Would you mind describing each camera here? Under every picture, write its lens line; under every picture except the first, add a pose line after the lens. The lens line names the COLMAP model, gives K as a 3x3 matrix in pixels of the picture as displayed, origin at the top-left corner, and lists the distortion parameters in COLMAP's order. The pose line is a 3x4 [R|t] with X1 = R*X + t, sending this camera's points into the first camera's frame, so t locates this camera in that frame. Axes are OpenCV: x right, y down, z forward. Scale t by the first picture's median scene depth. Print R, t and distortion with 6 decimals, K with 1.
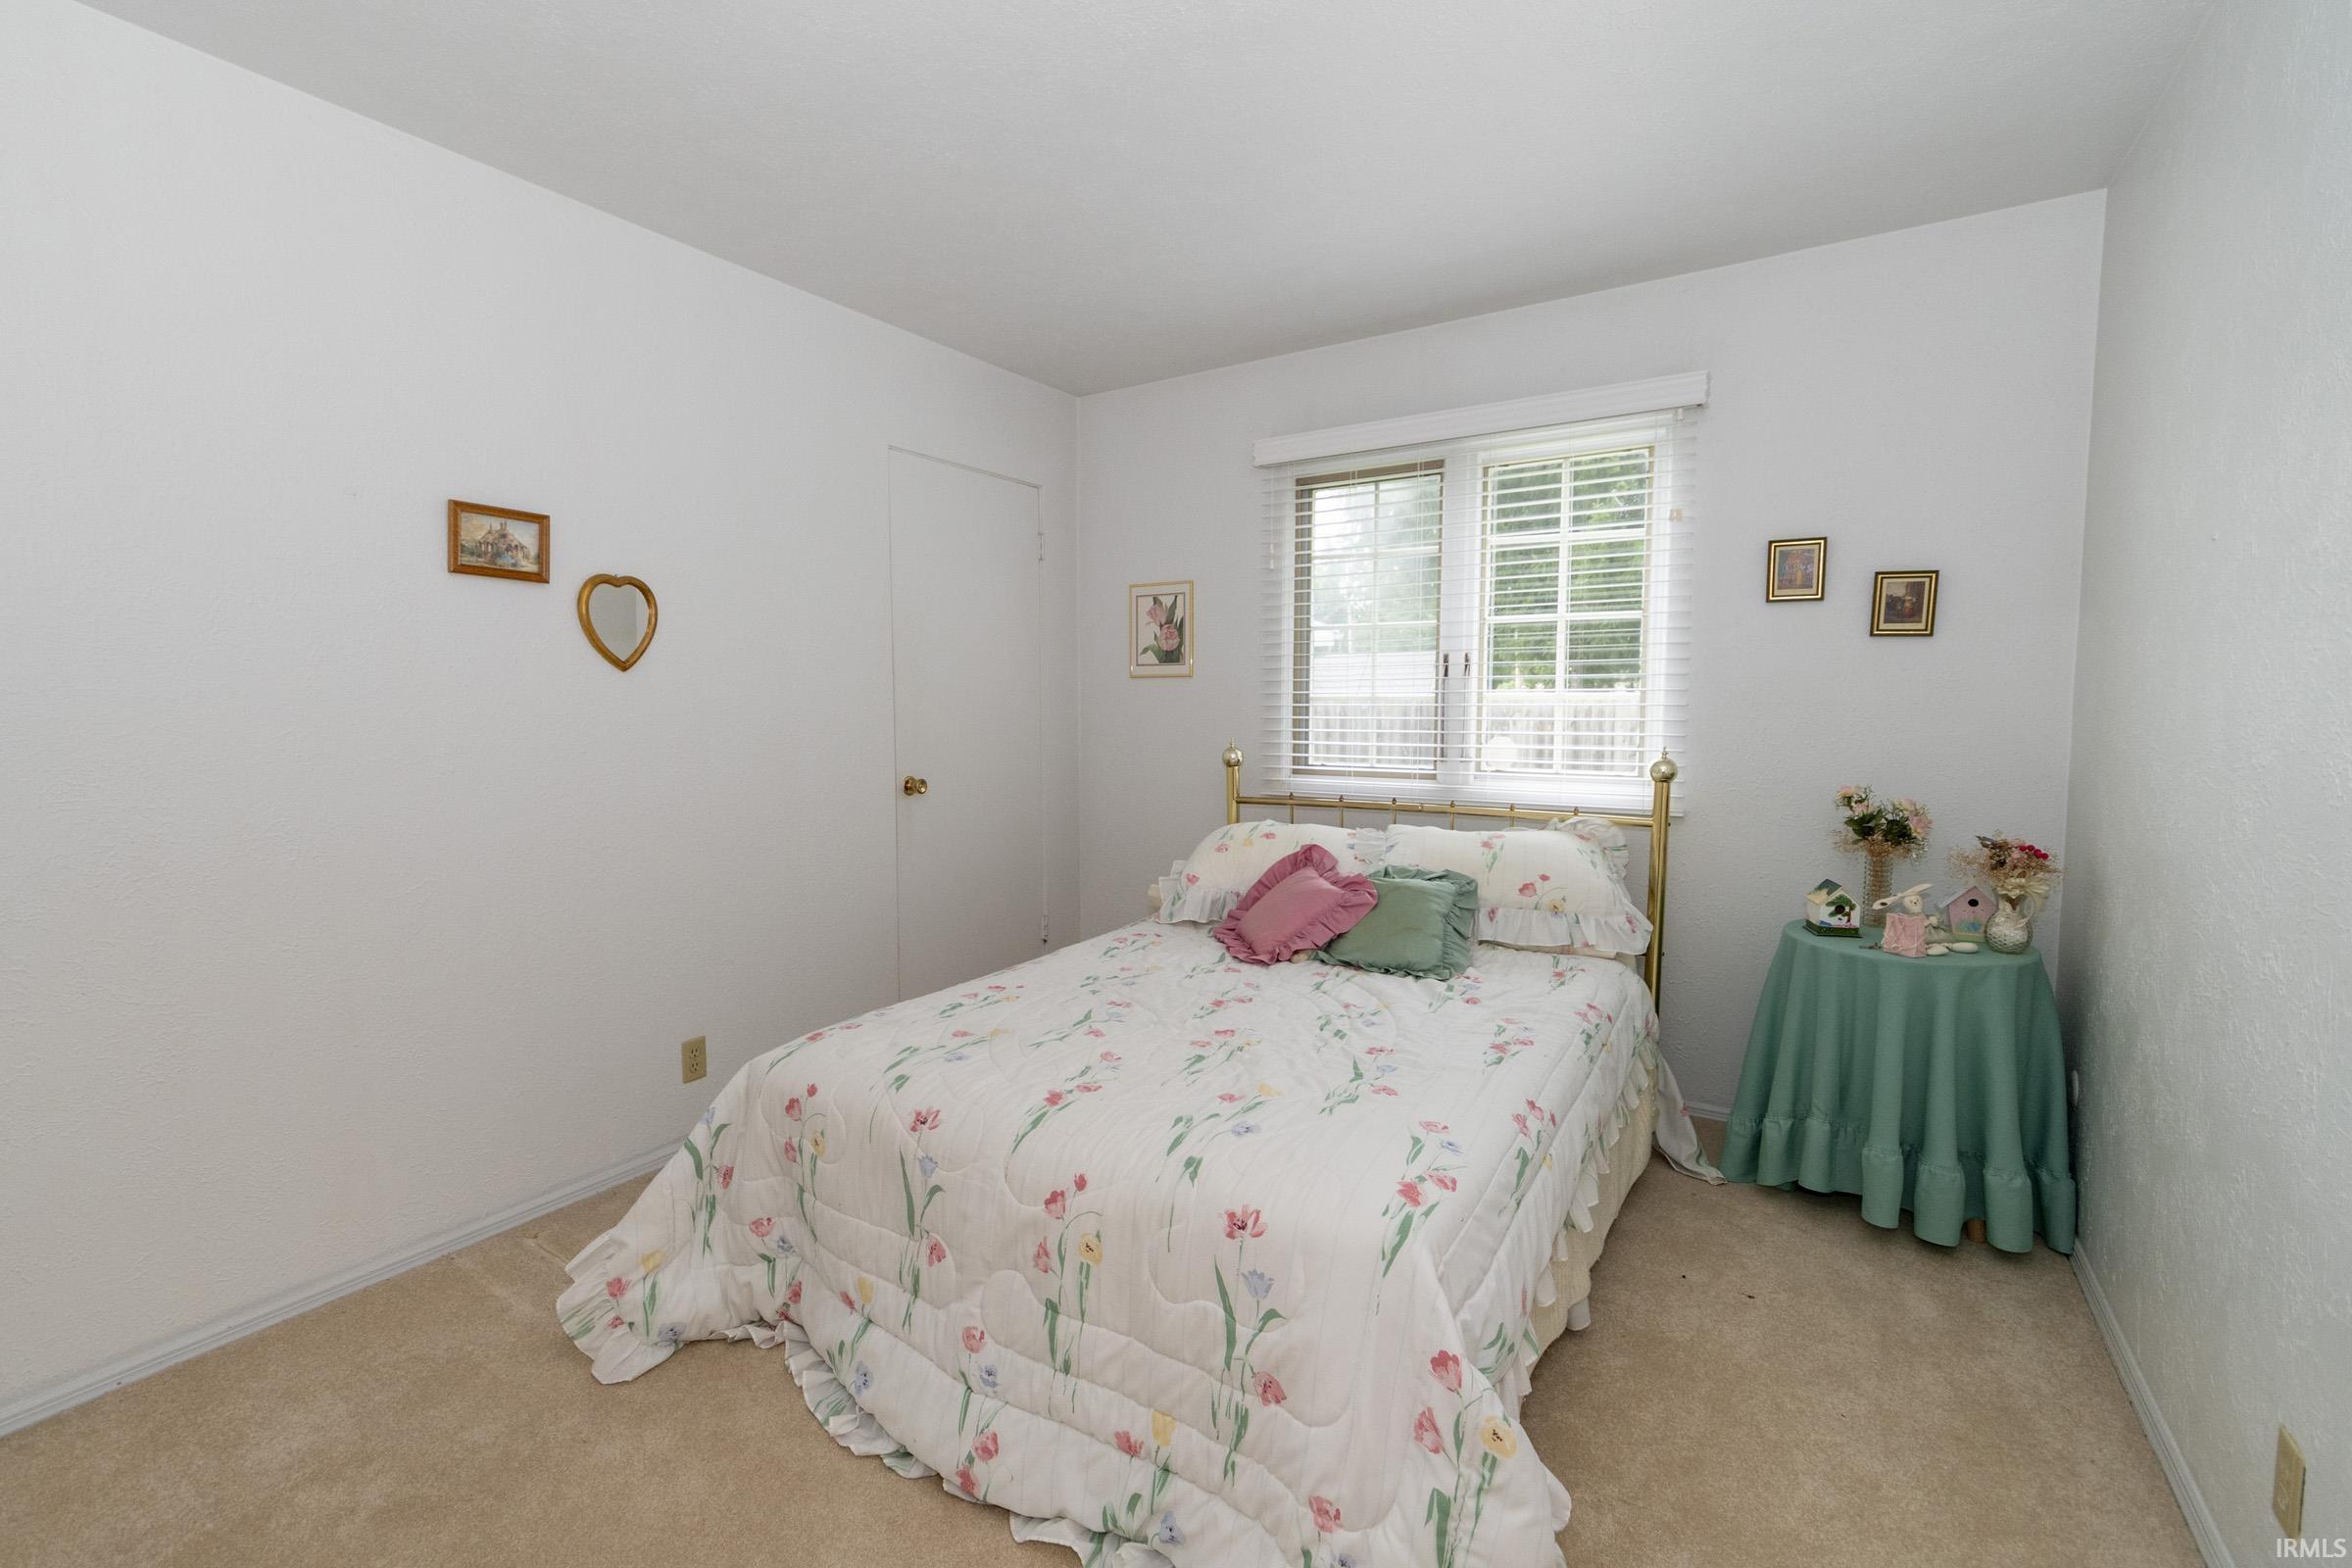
lens RADIAL K [[1022.7, 0, 1161.5], [0, 1022.7, 773.6], [0, 0, 1]] dist [-0.000340, -0.000044]
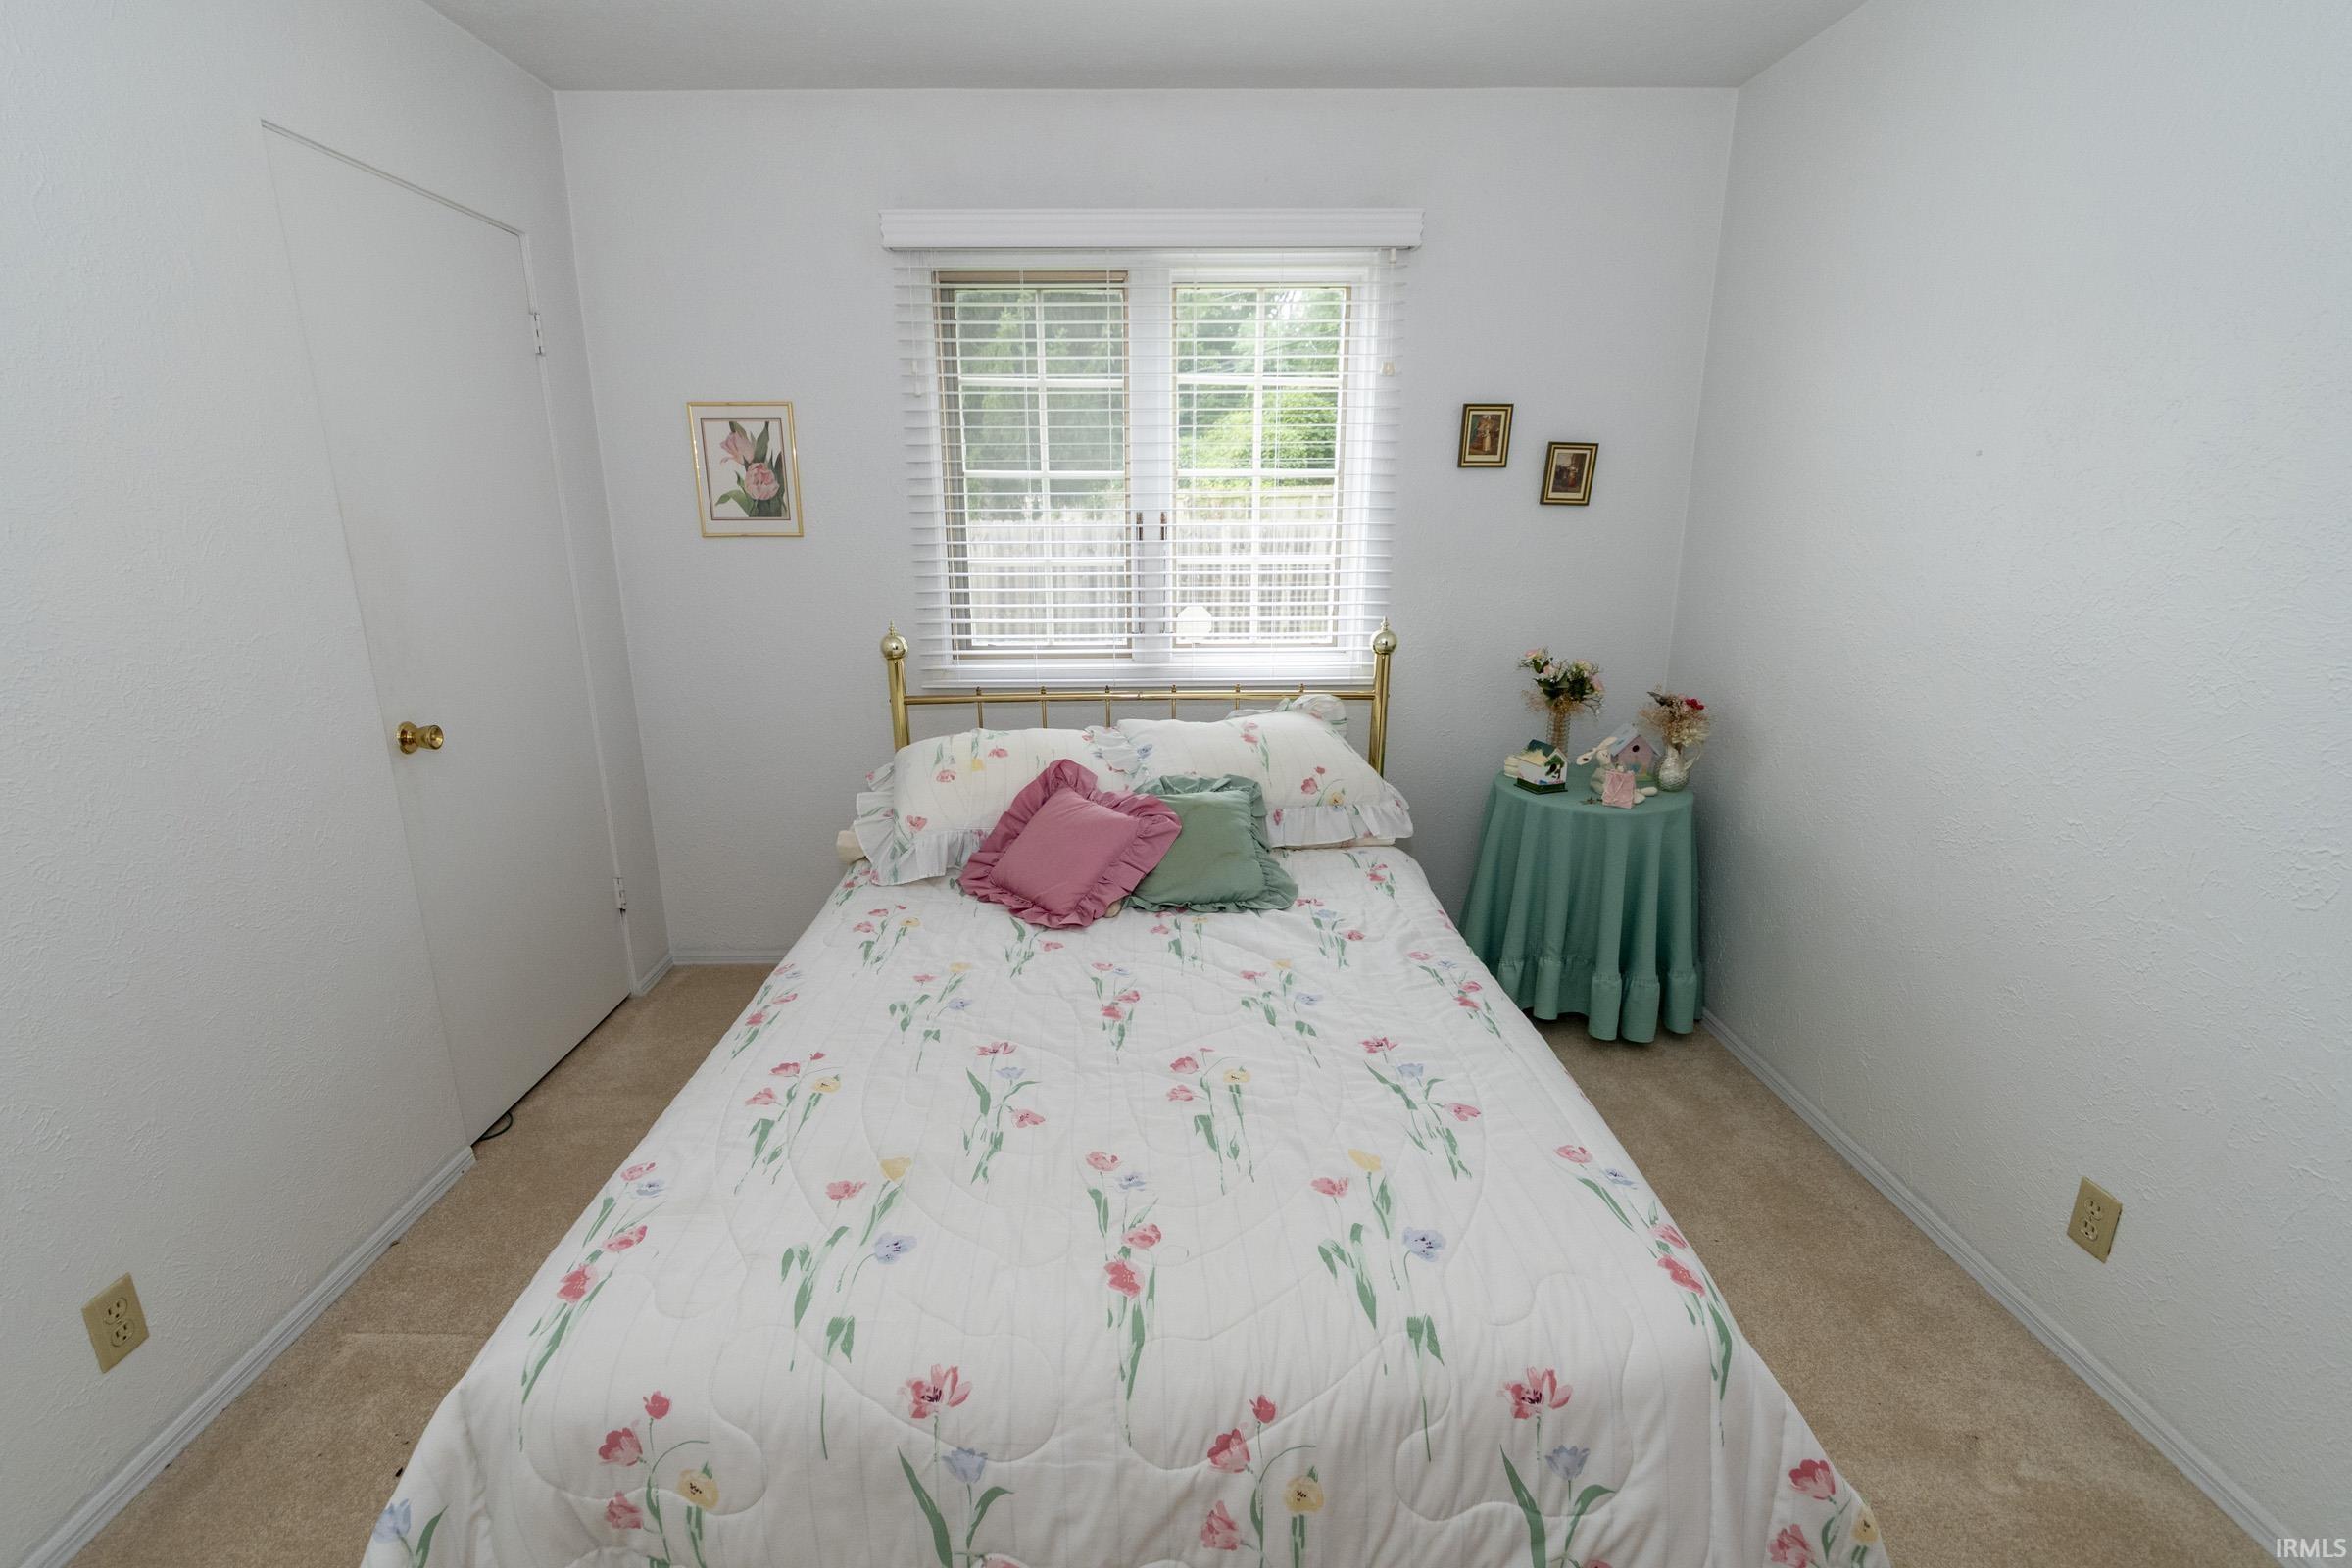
lens RADIAL K [[1022.7, 0, 1161.5], [0, 1022.7, 773.6], [0, 0, 1]] dist [-0.000340, -0.000044]
pose [[0.835236, -0.140511, 0.531637, -0.249286], [0.041605, 0.980179, 0.193696, -0.084057], [-0.548315, -0.139663, 0.824527, 0.306259]]
